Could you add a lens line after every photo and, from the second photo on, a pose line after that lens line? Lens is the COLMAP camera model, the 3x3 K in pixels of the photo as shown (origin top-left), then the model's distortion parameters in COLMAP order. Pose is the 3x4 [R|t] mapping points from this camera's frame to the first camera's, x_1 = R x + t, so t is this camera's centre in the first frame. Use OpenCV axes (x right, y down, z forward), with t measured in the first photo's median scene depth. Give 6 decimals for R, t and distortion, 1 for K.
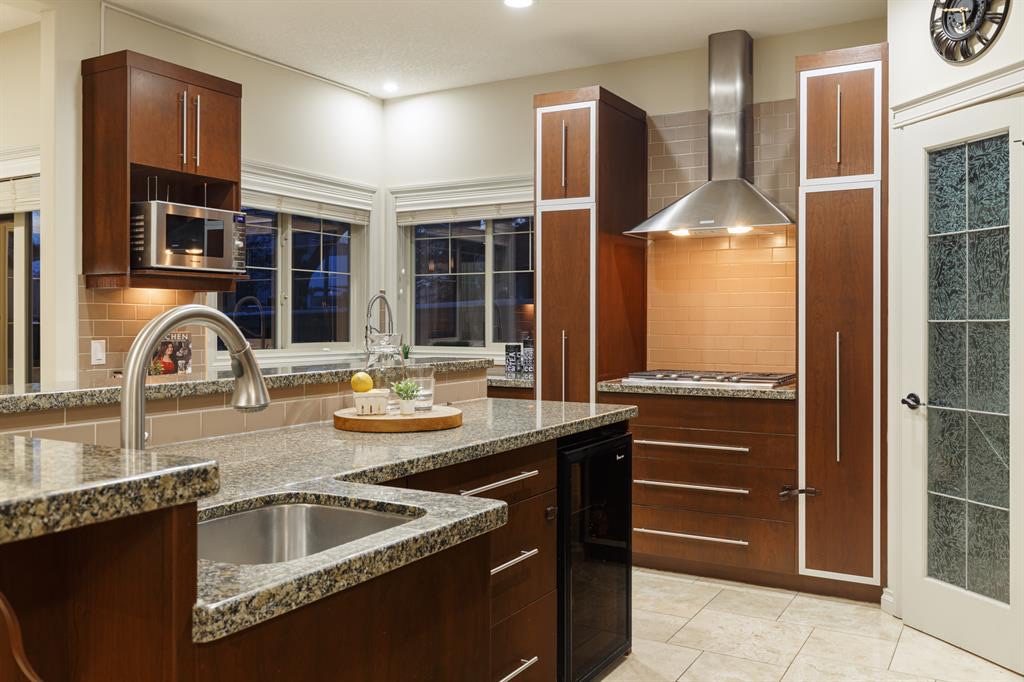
lens RADIAL K [[874.2, 0, 512.9], [0, 874.2, 334.3], [0, 0, 1]] dist [-0.011422, -0.007983]
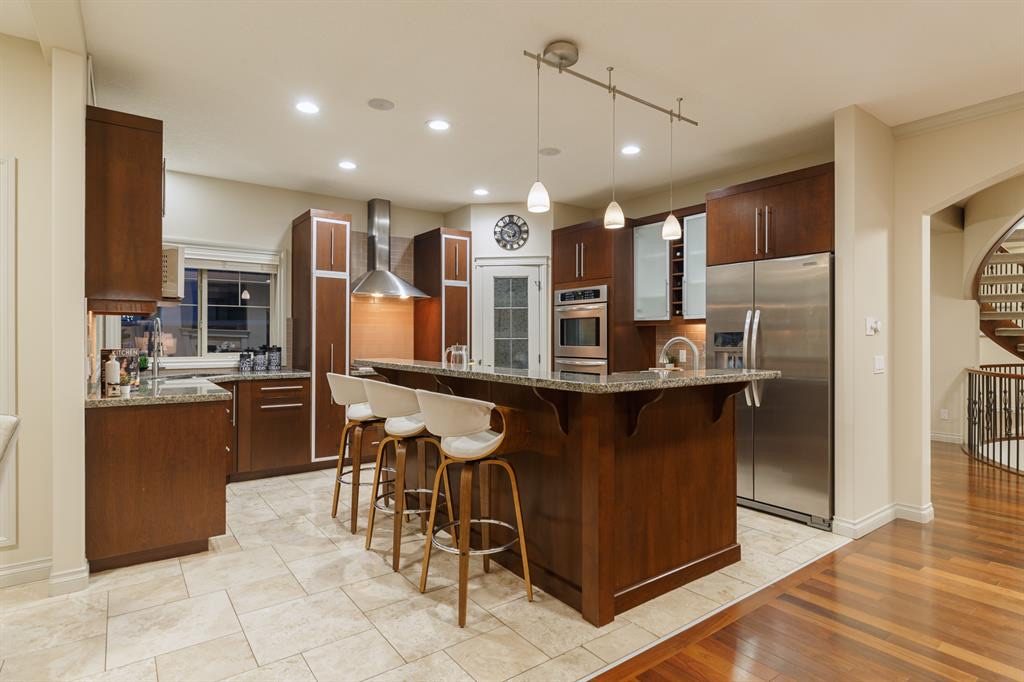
lens RADIAL K [[521.3, 0, 511.1], [0, 521.3, 339.8], [0, 0, 1]] dist [0.000519, -0.000079]
pose [[0.399012, -0.005477, 0.916929, -0.922579], [0.009642, 0.999952, 0.001778, -0.012049], [-0.916895, 0.008131, 0.399046, 0.257183]]
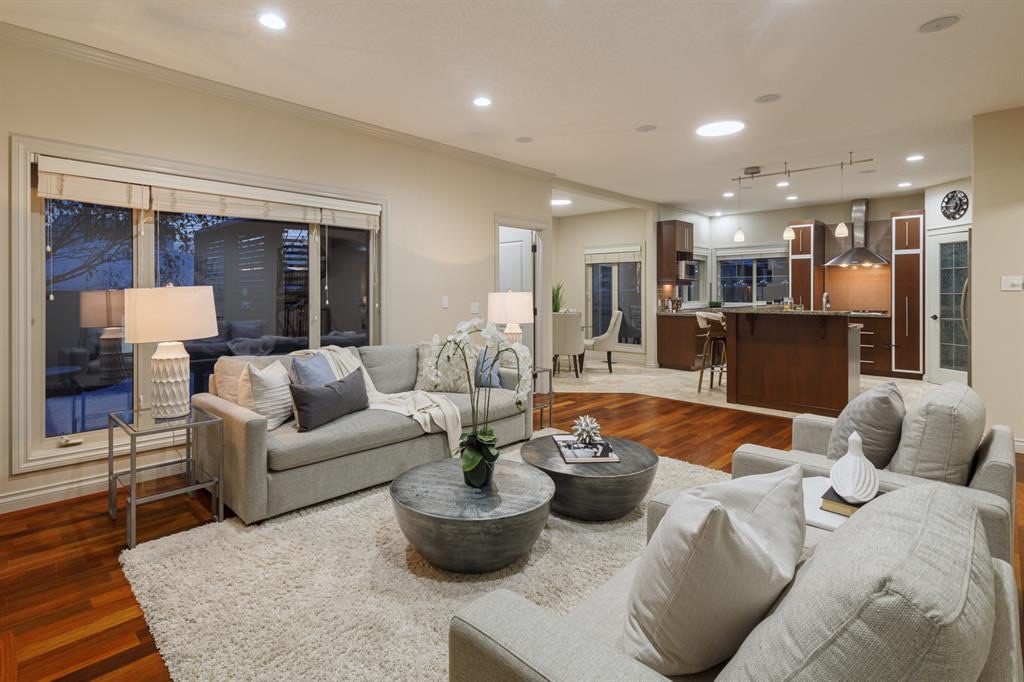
lens RADIAL K [[521.3, 0, 481.7], [0, 521.3, 299.4], [0, 0, 1]] dist [0.000519, -0.000079]
pose [[0.965673, 0.001420, -0.259756, -0.657310], [-0.002292, 0.999993, -0.003055, 0.016013], [0.259749, 0.003545, 0.965670, -1.301703]]
